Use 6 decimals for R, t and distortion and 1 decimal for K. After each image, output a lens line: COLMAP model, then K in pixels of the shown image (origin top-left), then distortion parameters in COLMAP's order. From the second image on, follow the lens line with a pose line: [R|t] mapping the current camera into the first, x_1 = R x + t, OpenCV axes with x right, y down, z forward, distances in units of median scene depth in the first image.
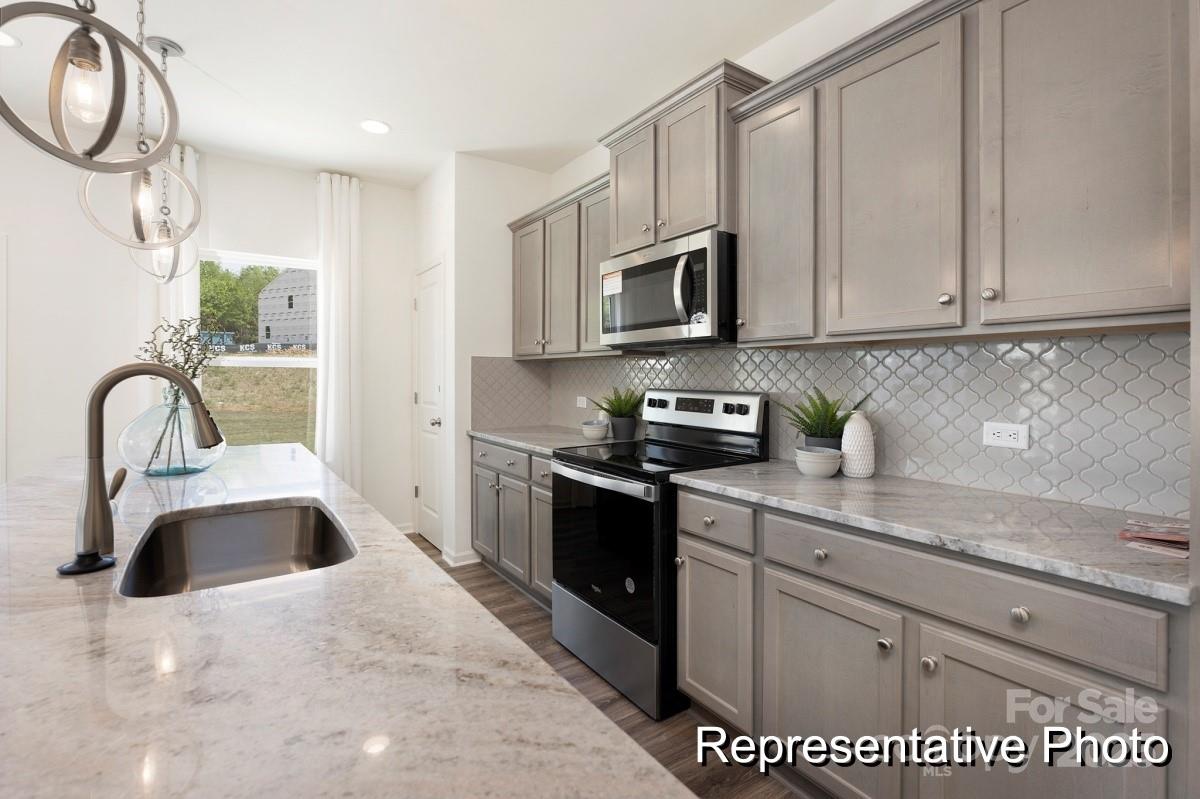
lens RADIAL K [[549.3, 0, 598.7], [0, 549.3, 388.3], [0, 0, 1]] dist [-0.005198, -0.000178]
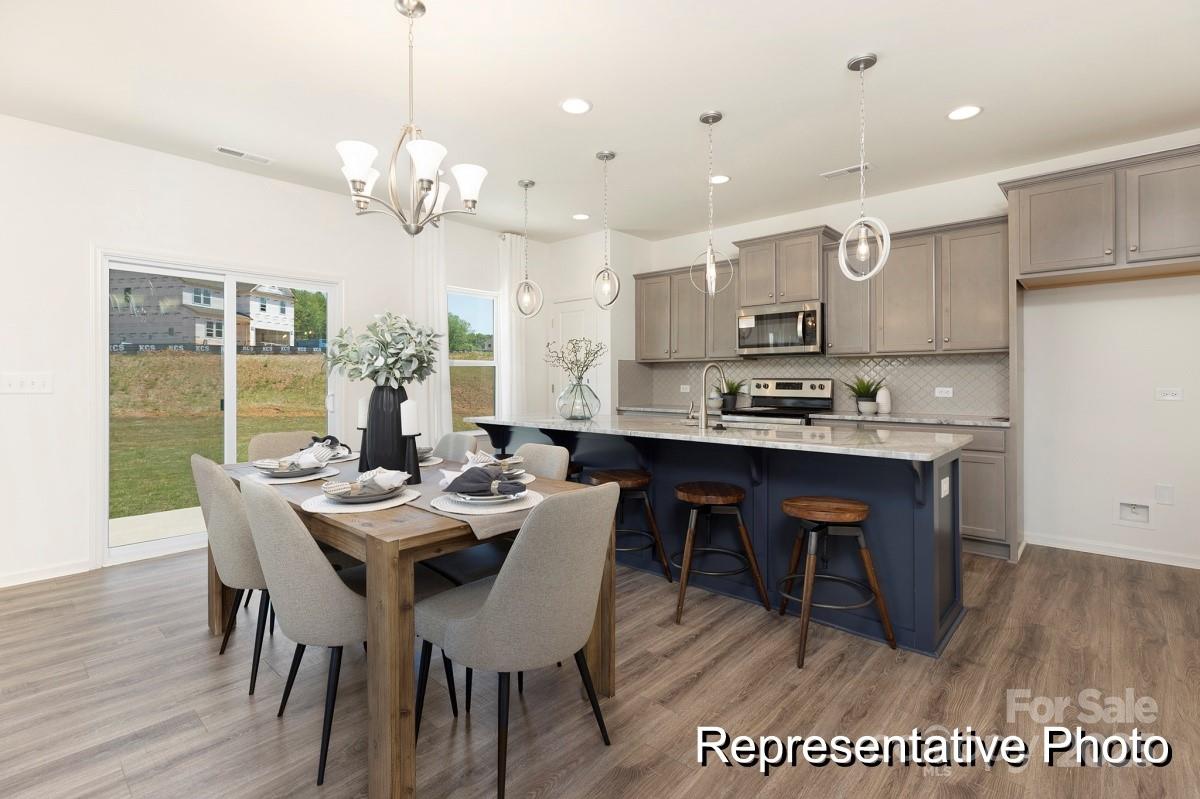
lens RADIAL K [[549.3, 0, 605.1], [0, 549.3, 390.8], [0, 0, 1]] dist [-0.005198, -0.000178]
pose [[0.972574, -0.001962, 0.232584, -0.988651], [0.003833, 0.999964, -0.007591, 0.064694], [-0.232561, 0.008275, 0.972547, -0.797292]]
